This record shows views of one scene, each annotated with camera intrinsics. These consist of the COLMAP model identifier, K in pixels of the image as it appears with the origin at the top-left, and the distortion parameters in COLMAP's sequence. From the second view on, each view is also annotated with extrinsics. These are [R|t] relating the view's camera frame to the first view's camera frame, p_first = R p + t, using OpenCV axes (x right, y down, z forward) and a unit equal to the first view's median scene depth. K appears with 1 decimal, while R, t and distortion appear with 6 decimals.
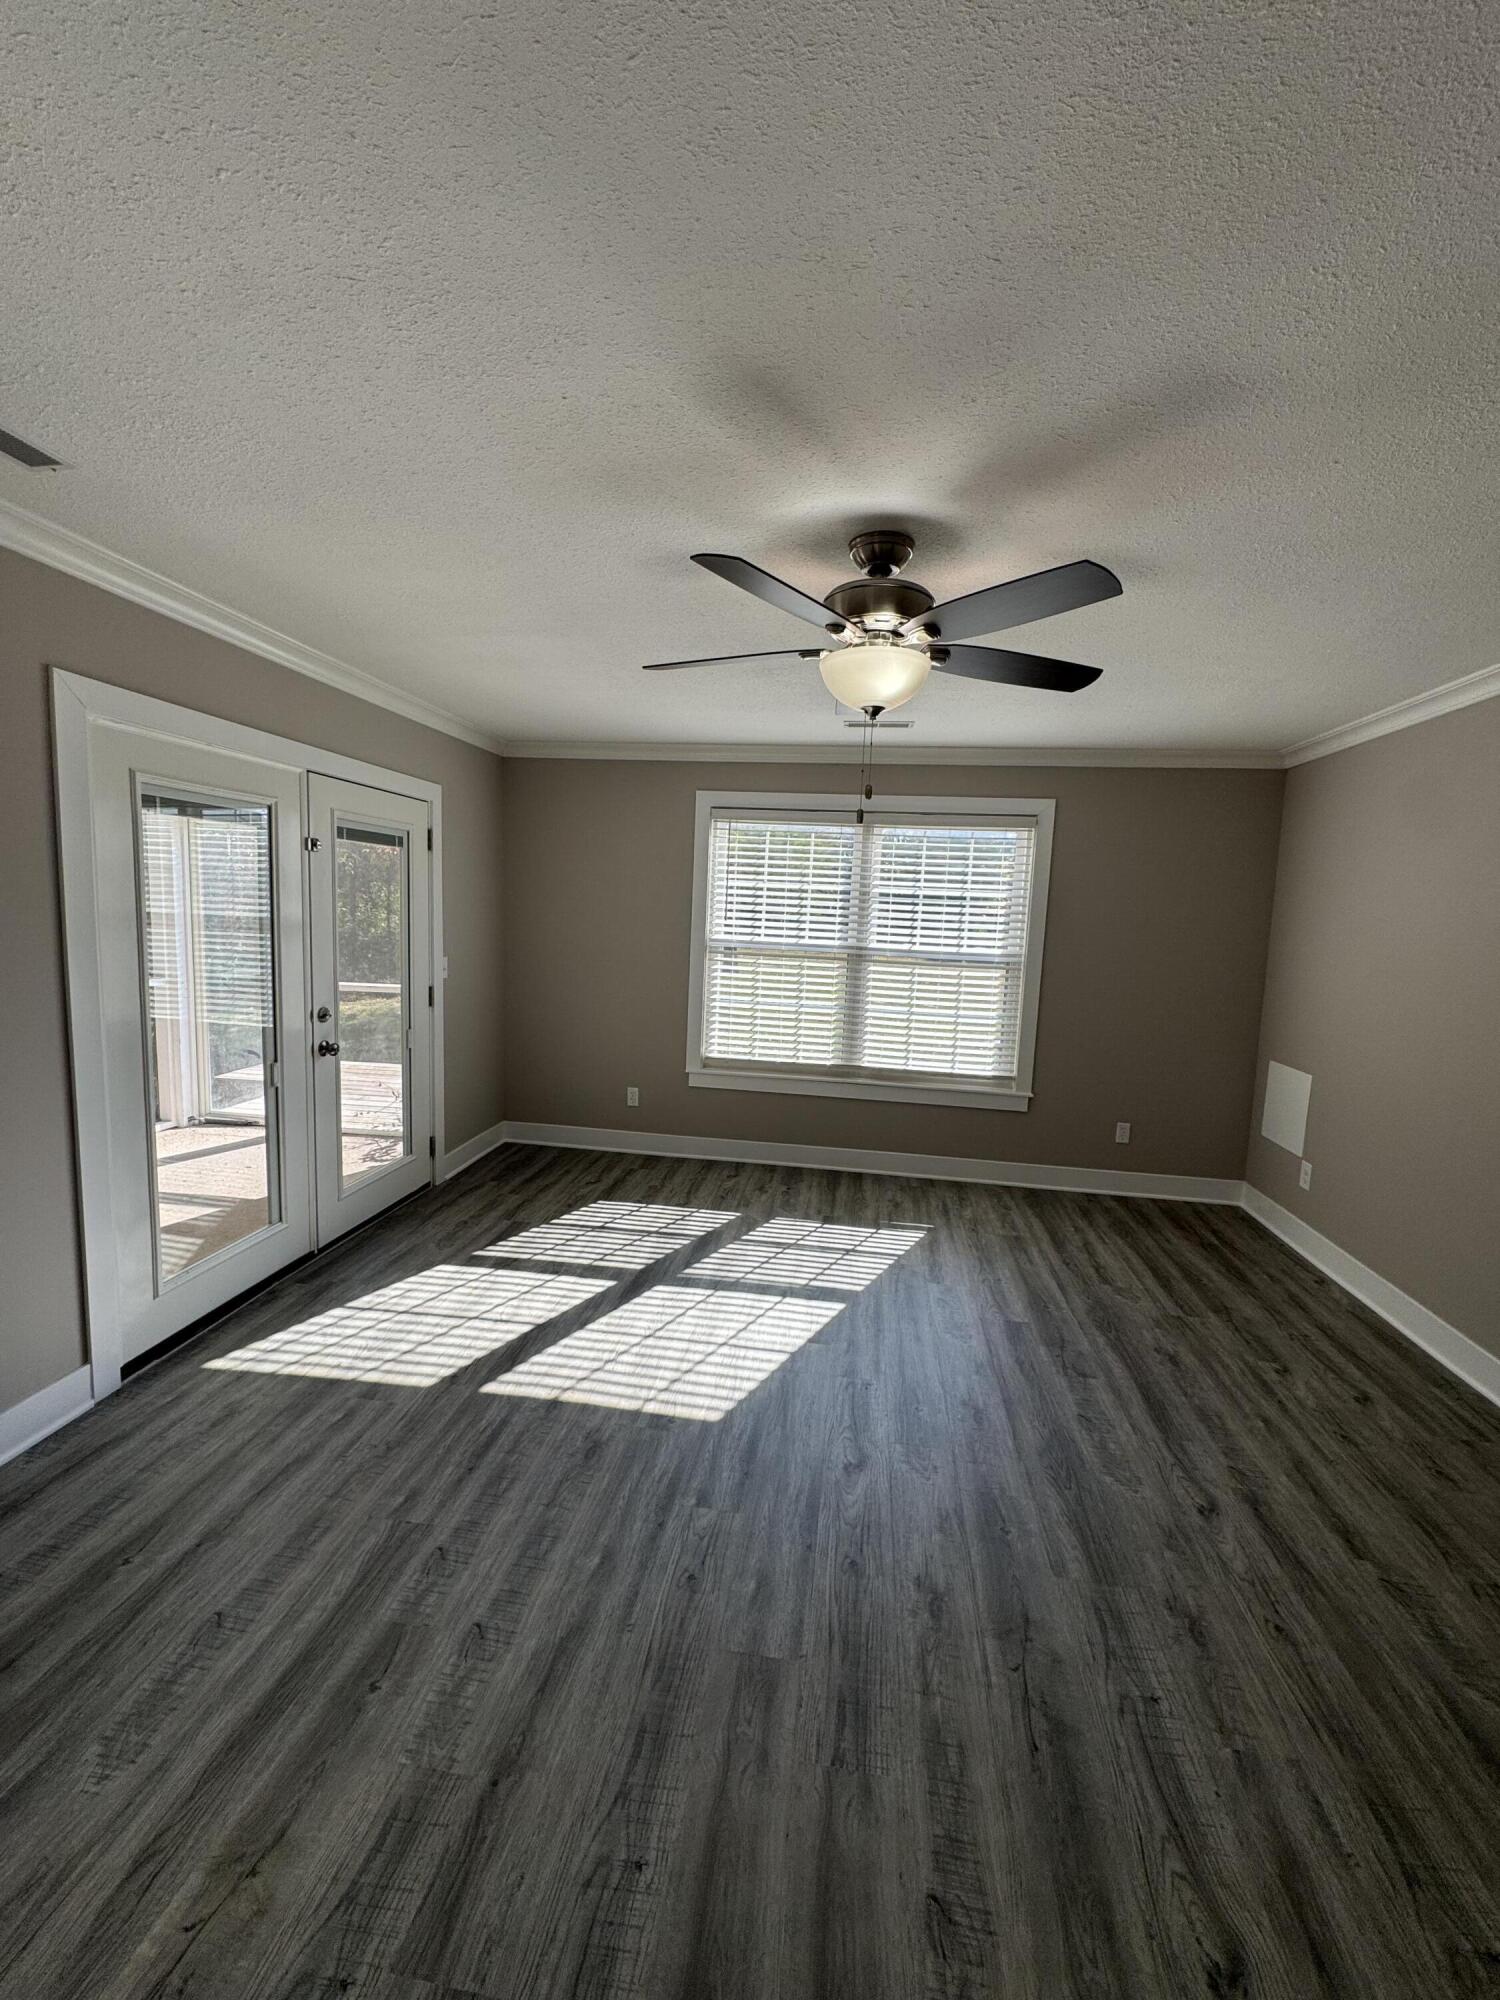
lens RADIAL K [[795.5, 0, 753.8], [0, 795.5, 999.5], [0, 0, 1]] dist [-0.005520, 0.000662]
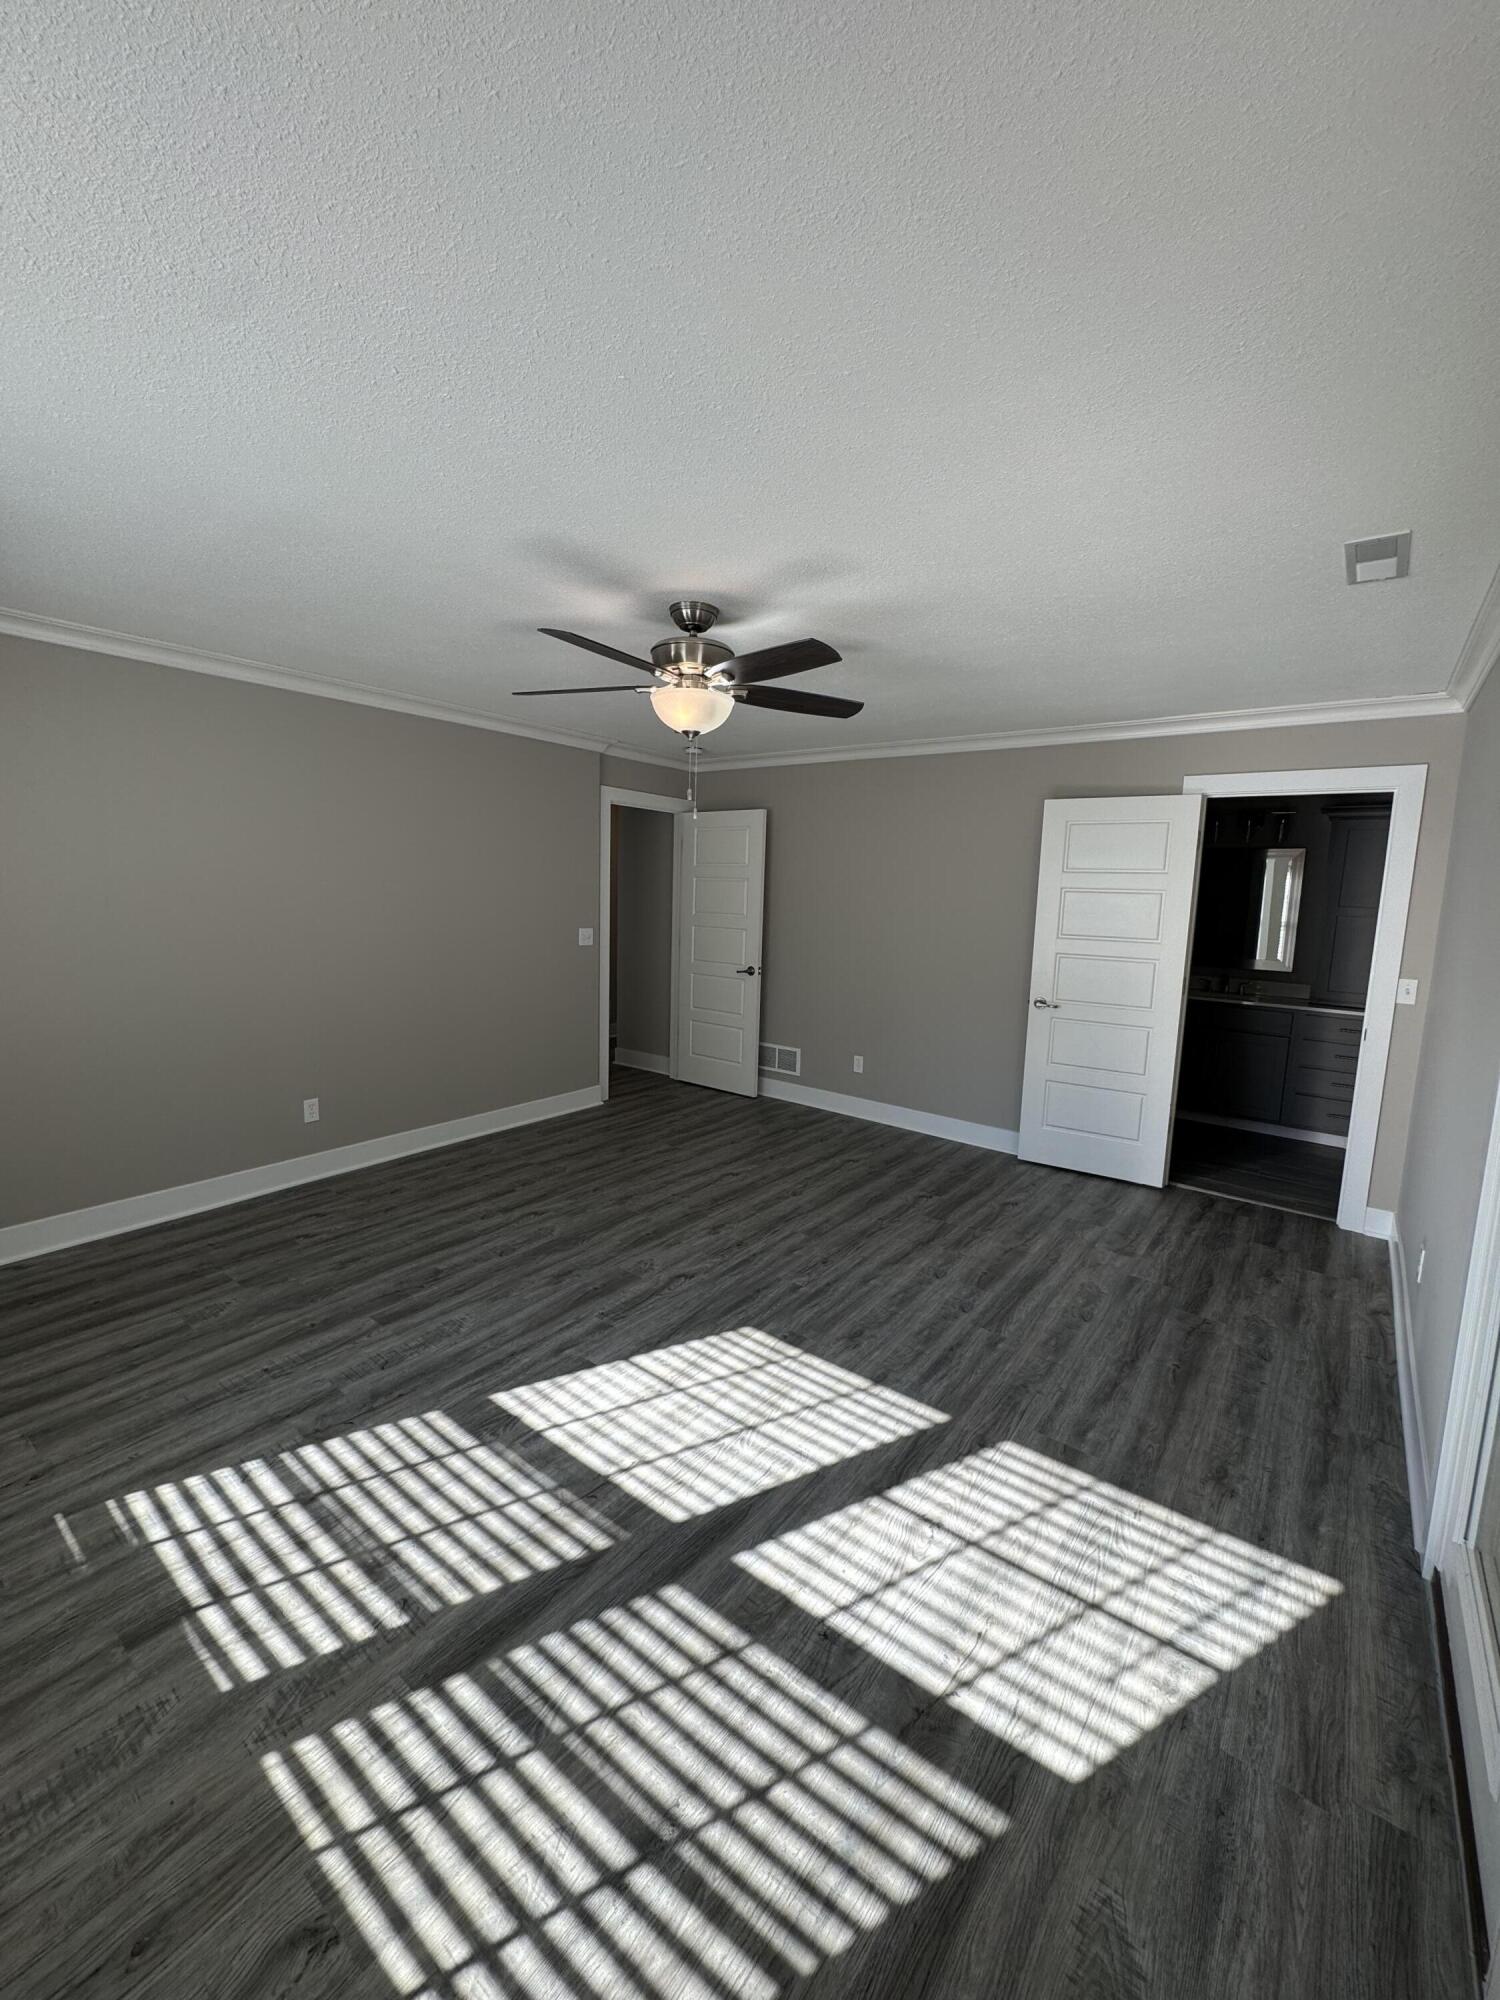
lens RADIAL K [[795.5, 0, 757.5], [0, 795.5, 997.6], [0, 0, 1]] dist [-0.005520, 0.000662]
pose [[-0.874575, -0.128884, 0.467448, -0.376100], [-0.009849, 0.968551, 0.248620, -0.161036], [-0.484790, 0.212833, -0.848340, 1.304306]]
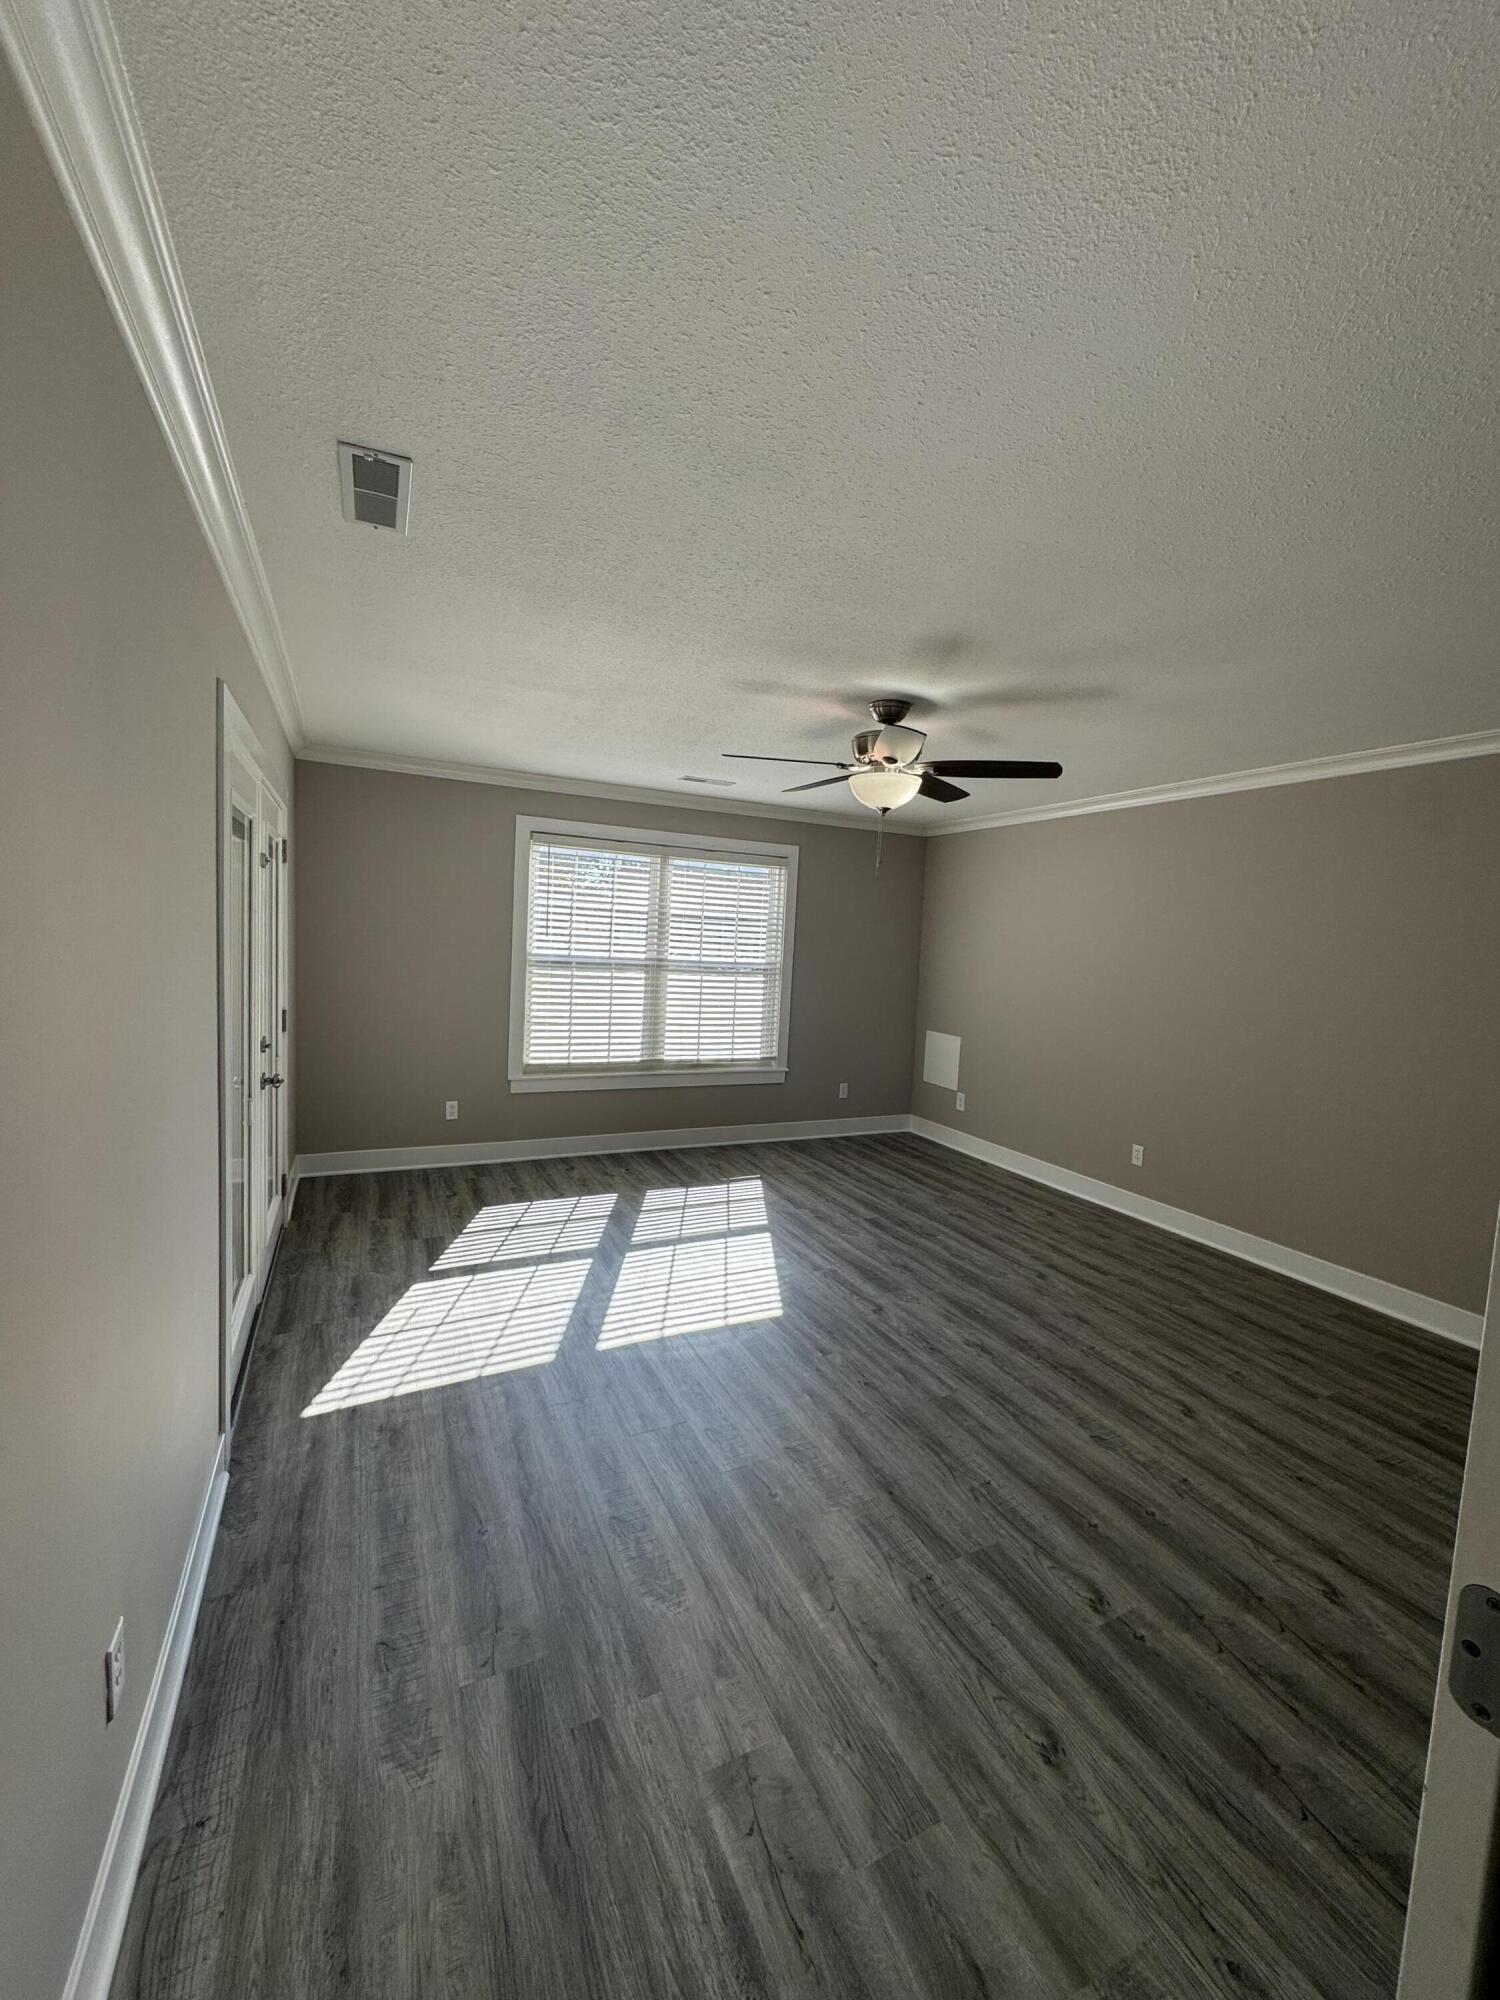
lens RADIAL K [[795.5, 0, 755.0], [0, 795.5, 998.6], [0, 0, 1]] dist [-0.005520, 0.000662]
pose [[0.826633, -0.044241, 0.561000, -0.562691], [0.047159, 0.998844, 0.009280, -0.015325], [-0.560763, 0.018785, 0.827764, -0.077518]]
